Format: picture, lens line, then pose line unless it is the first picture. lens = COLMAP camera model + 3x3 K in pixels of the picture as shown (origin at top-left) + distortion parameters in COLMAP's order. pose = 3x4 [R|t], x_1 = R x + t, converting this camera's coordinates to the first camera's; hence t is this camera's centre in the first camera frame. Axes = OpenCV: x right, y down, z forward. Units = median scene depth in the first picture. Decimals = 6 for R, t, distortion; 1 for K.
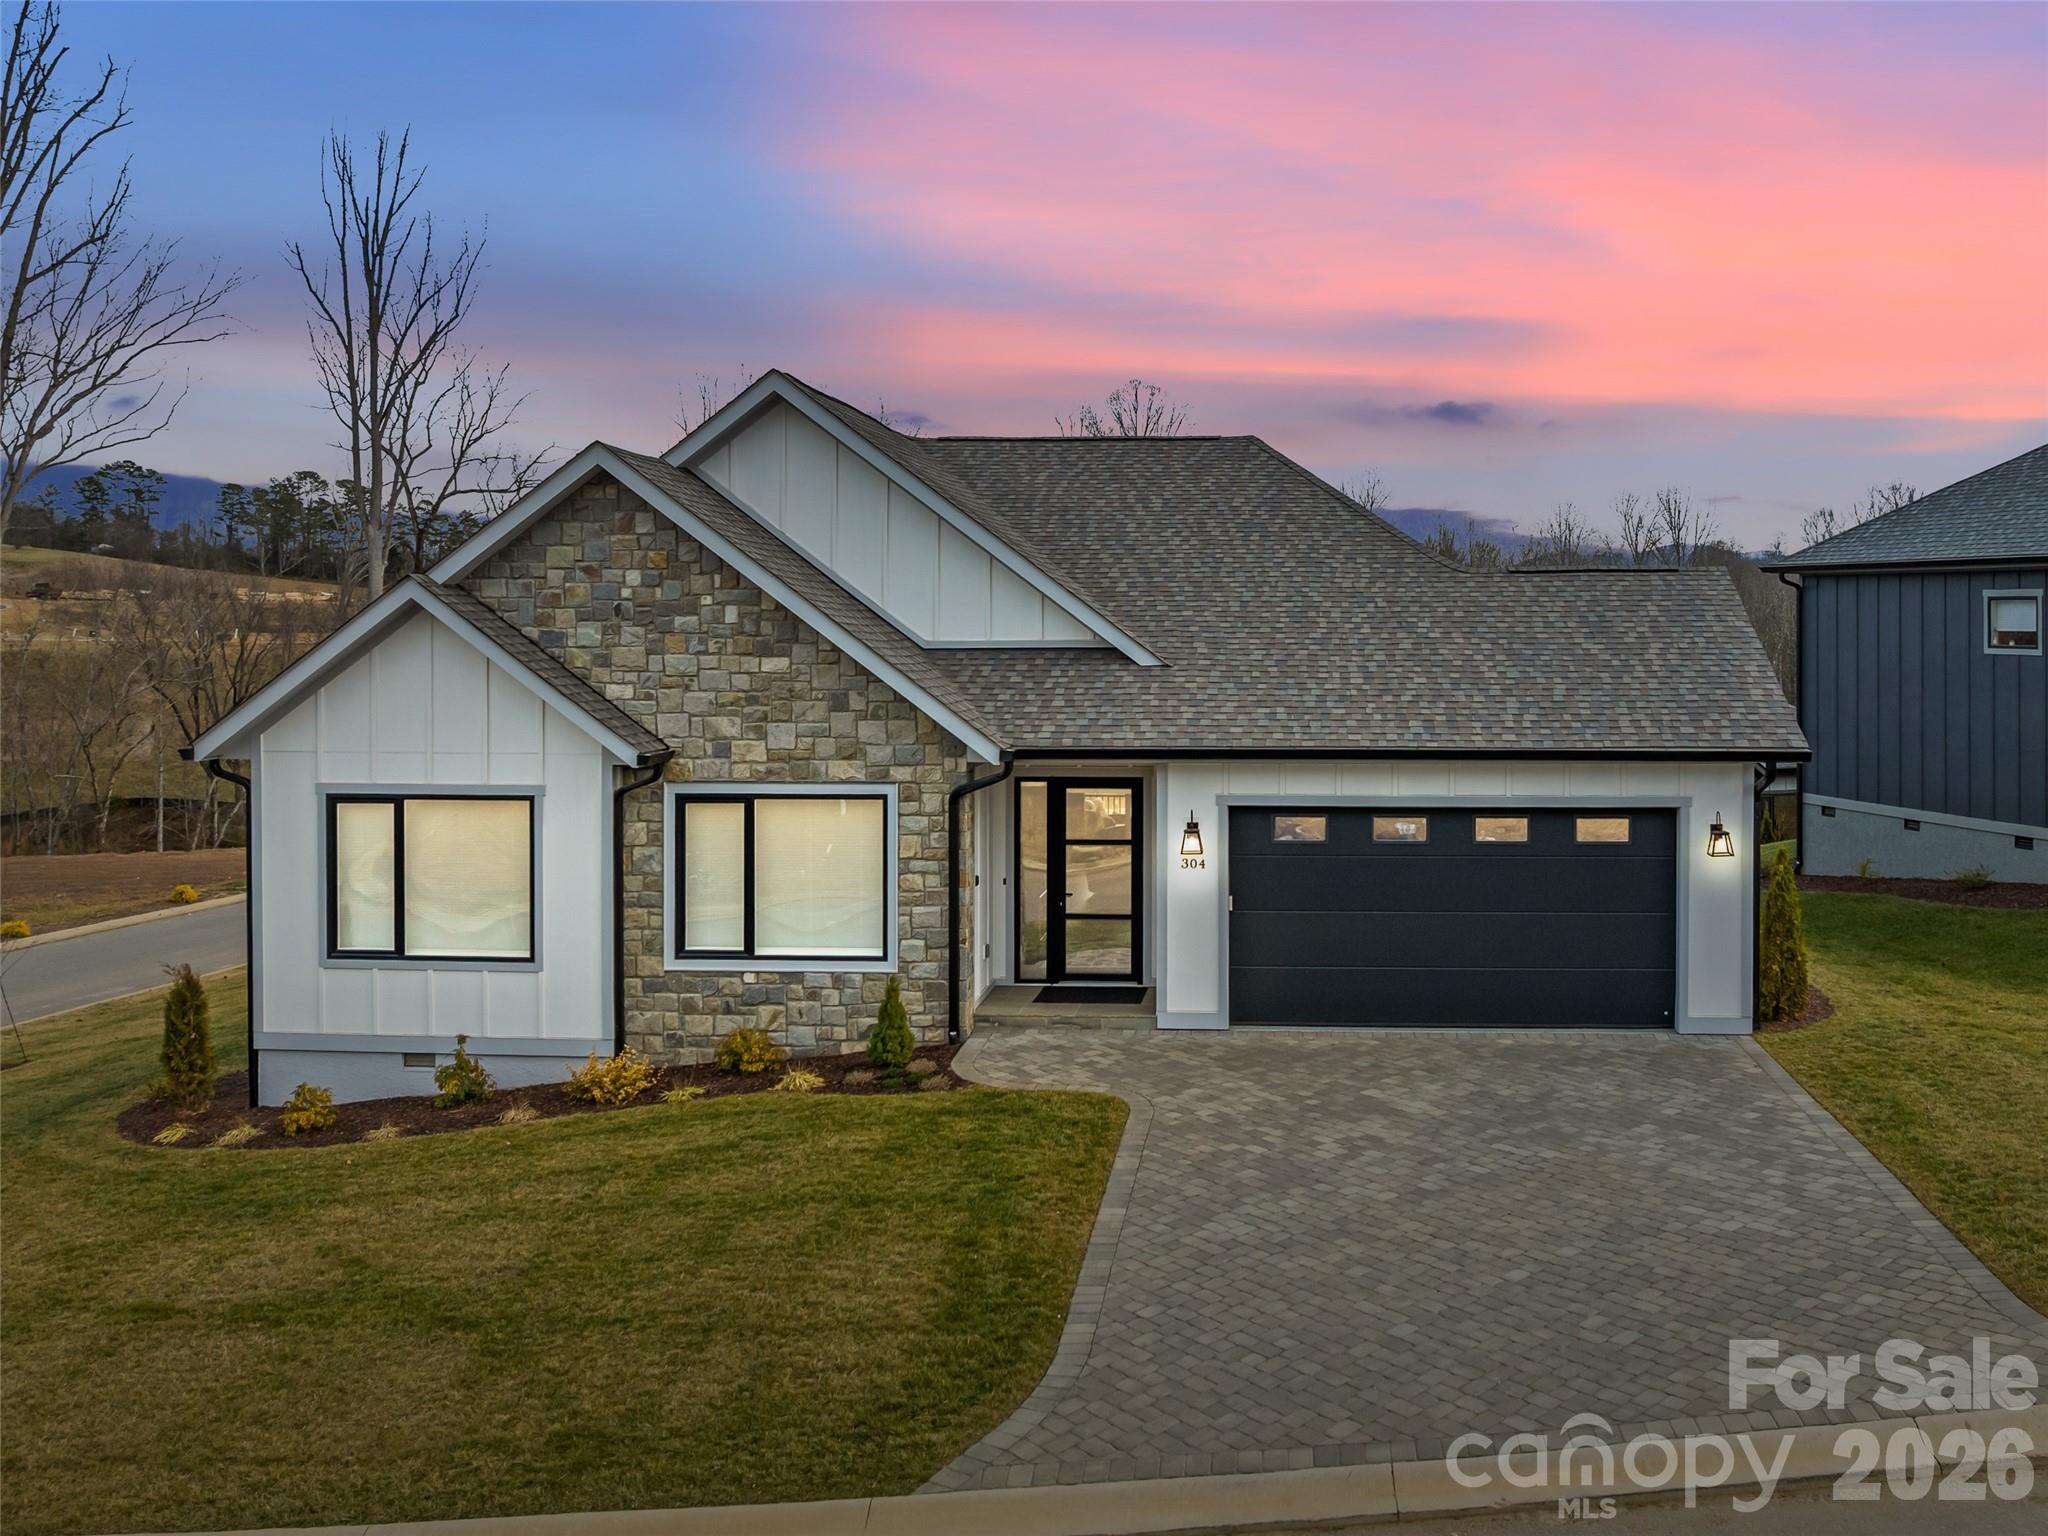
lens RADIAL K [[1605.6, 0, 1188.6], [0, 1605.6, 768.8], [0, 0, 1]] dist [-0.039725, -0.006414]
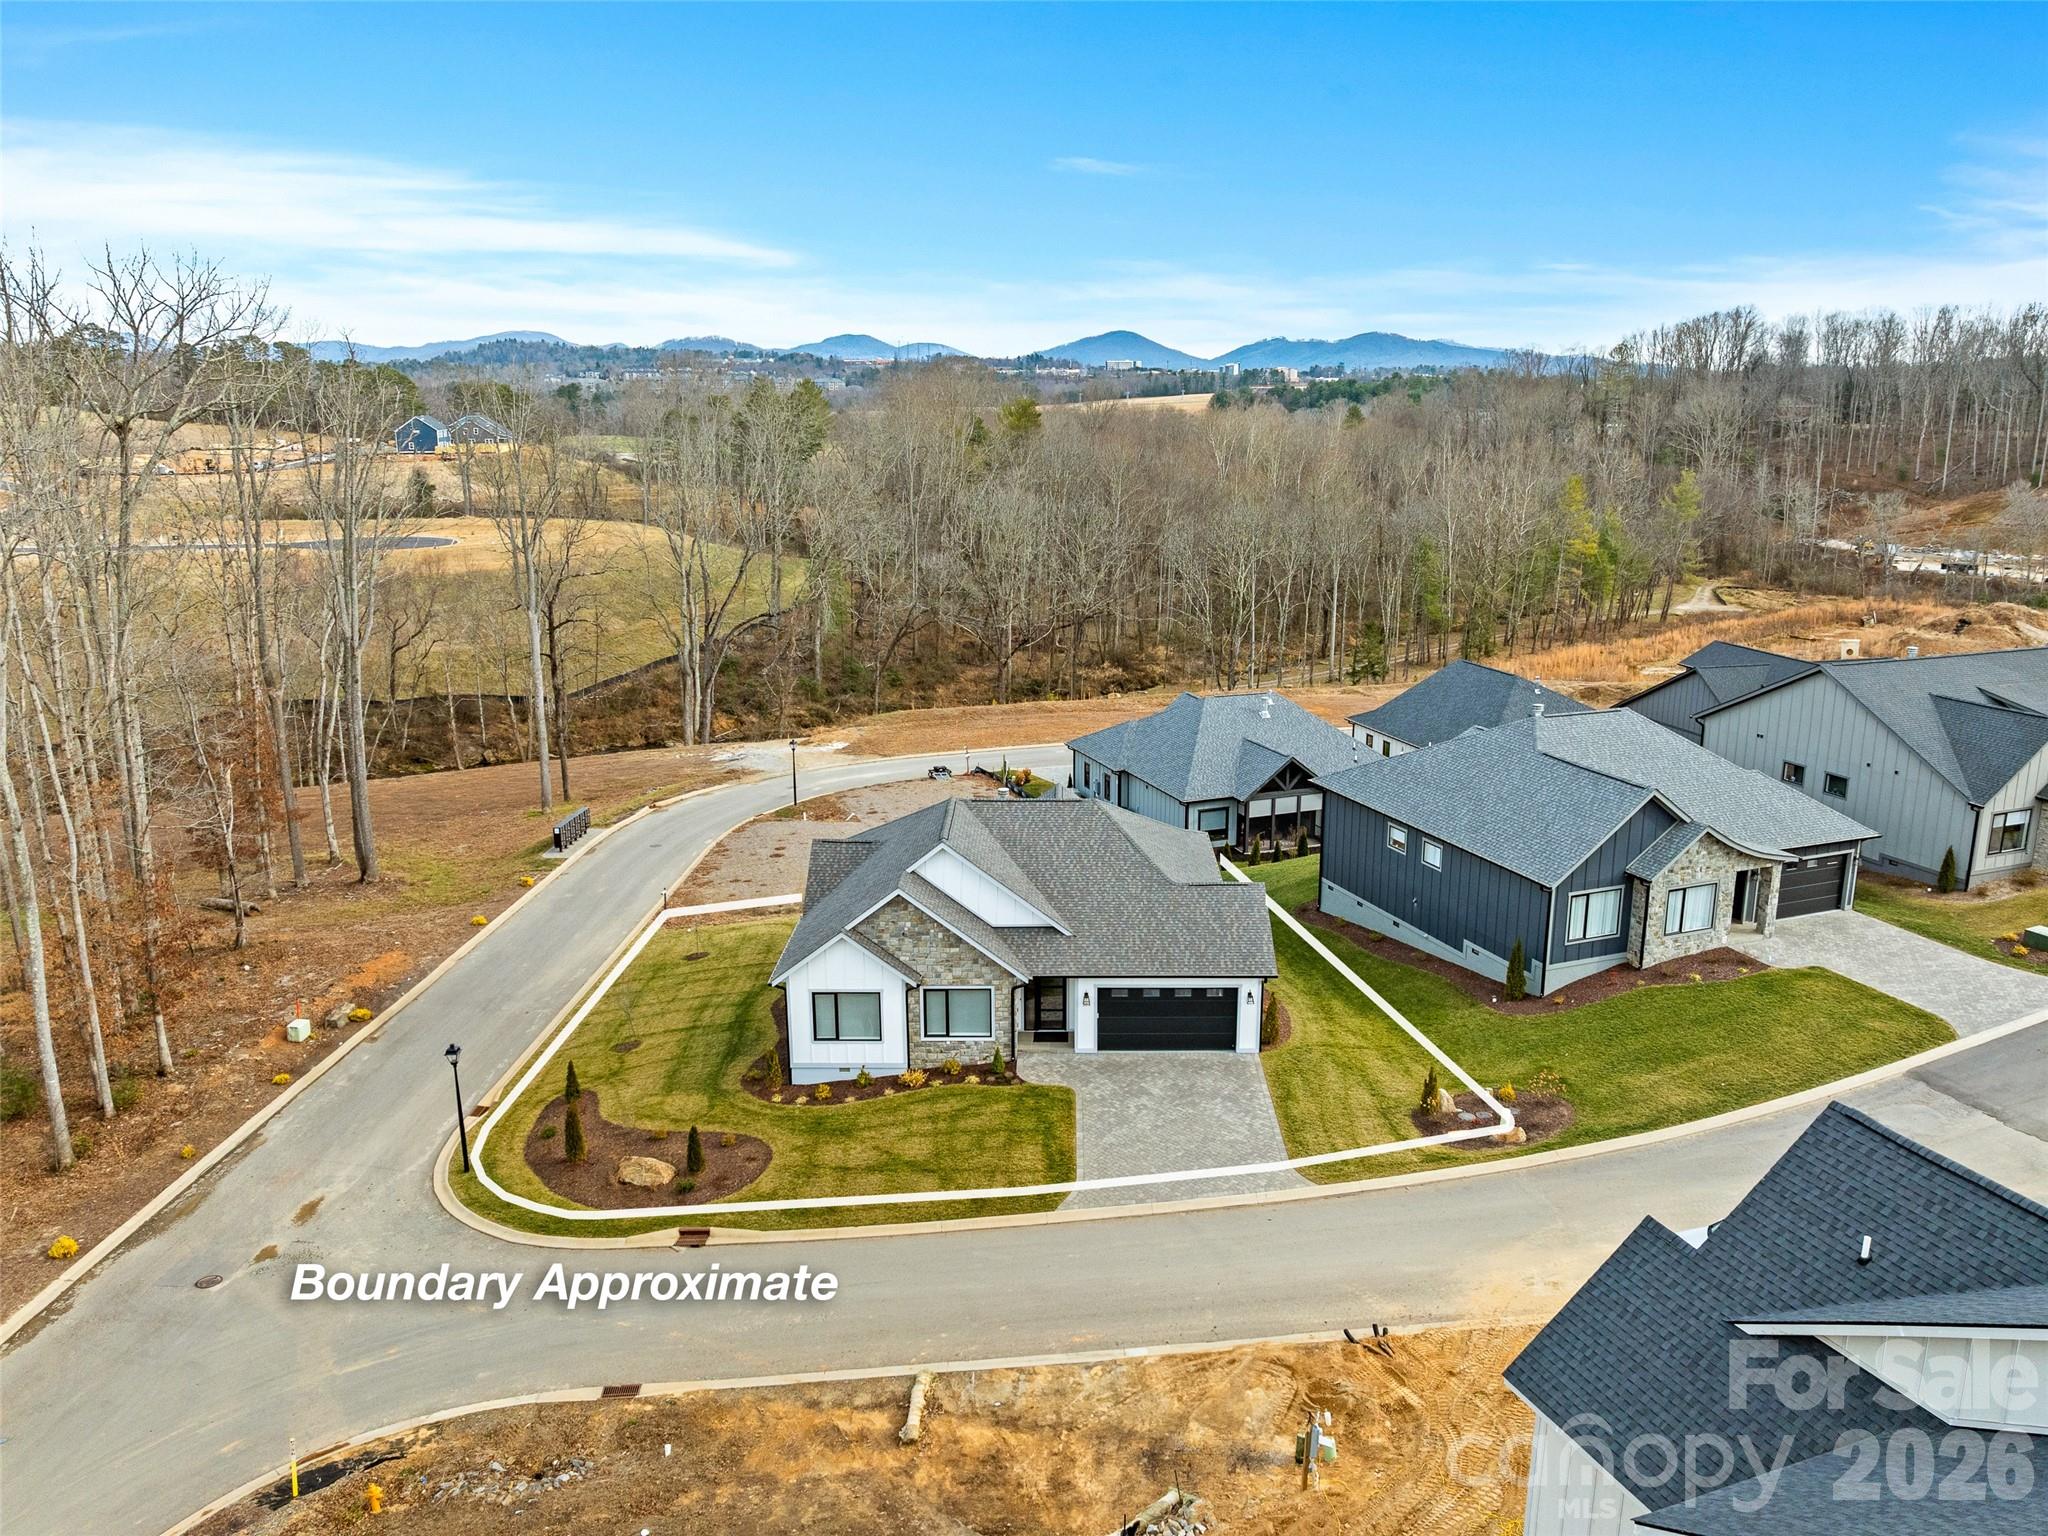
lens RADIAL K [[1499.7, 0, 966.0], [0, 1499.7, 766.7], [0, 0, 1]] dist [-0.032607, -0.000155]
pose [[0.999584, -0.019959, 0.020824, -0.292903], [0.014480, 0.971605, 0.236165, -1.122670], [-0.024946, -0.235766, 0.971490, -1.798434]]
